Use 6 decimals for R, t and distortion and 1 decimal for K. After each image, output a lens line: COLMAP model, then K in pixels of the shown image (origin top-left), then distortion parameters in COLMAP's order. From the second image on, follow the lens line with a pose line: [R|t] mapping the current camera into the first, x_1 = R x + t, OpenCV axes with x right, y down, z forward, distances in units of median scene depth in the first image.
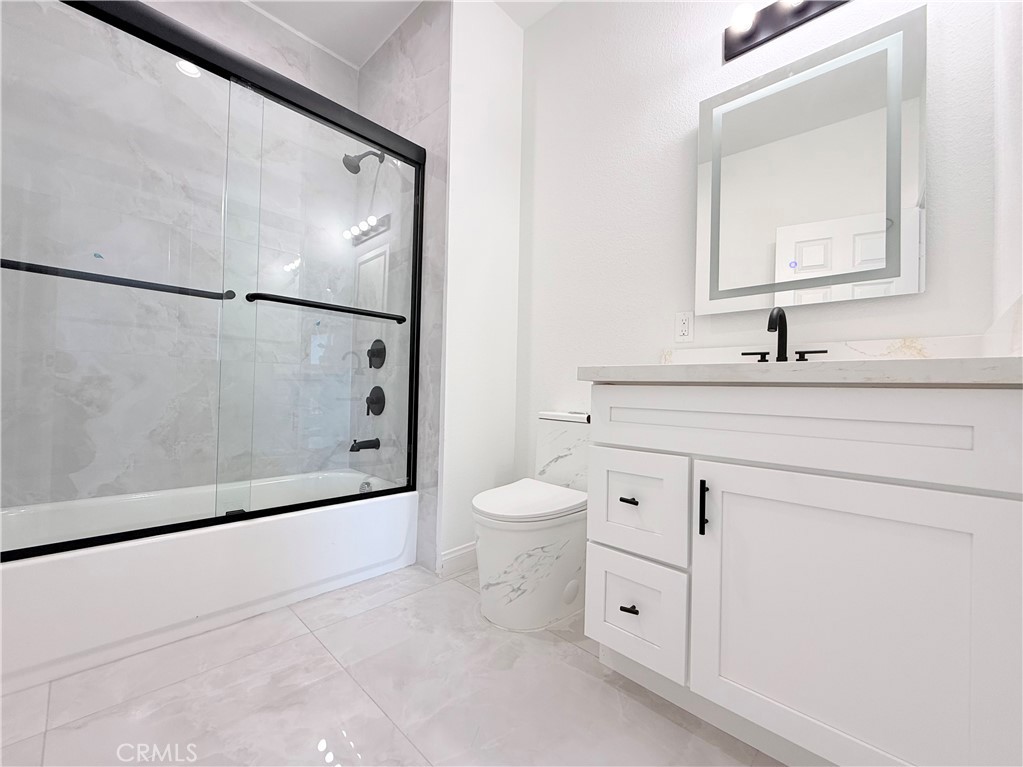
lens RADIAL K [[409.2, 0, 511.5], [0, 409.2, 383.5], [0, 0, 1]] dist [-0.000895, -0.000157]
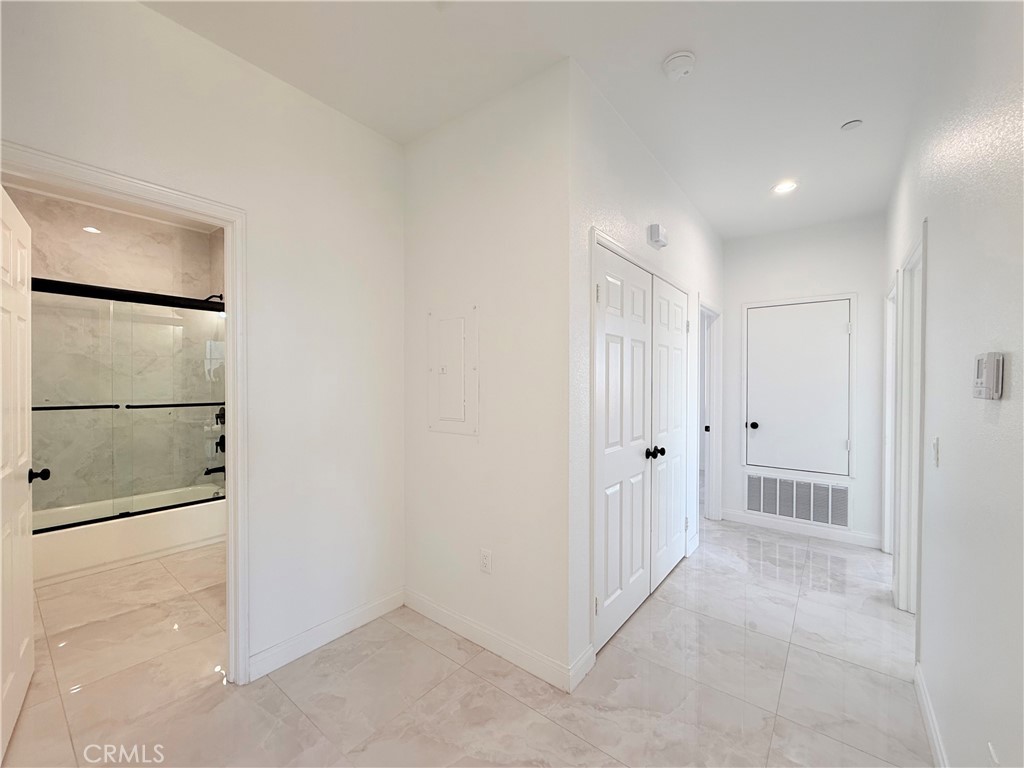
lens RADIAL K [[409.6, 0, 512.0], [0, 409.6, 384.0], [0, 0, 1]] dist [-0.000895, -0.000157]
pose [[0.994710, -0.022501, 0.100227, 0.835979], [0.020191, 0.999508, 0.023999, -0.265514], [-0.100717, -0.021848, 0.994675, -0.955657]]
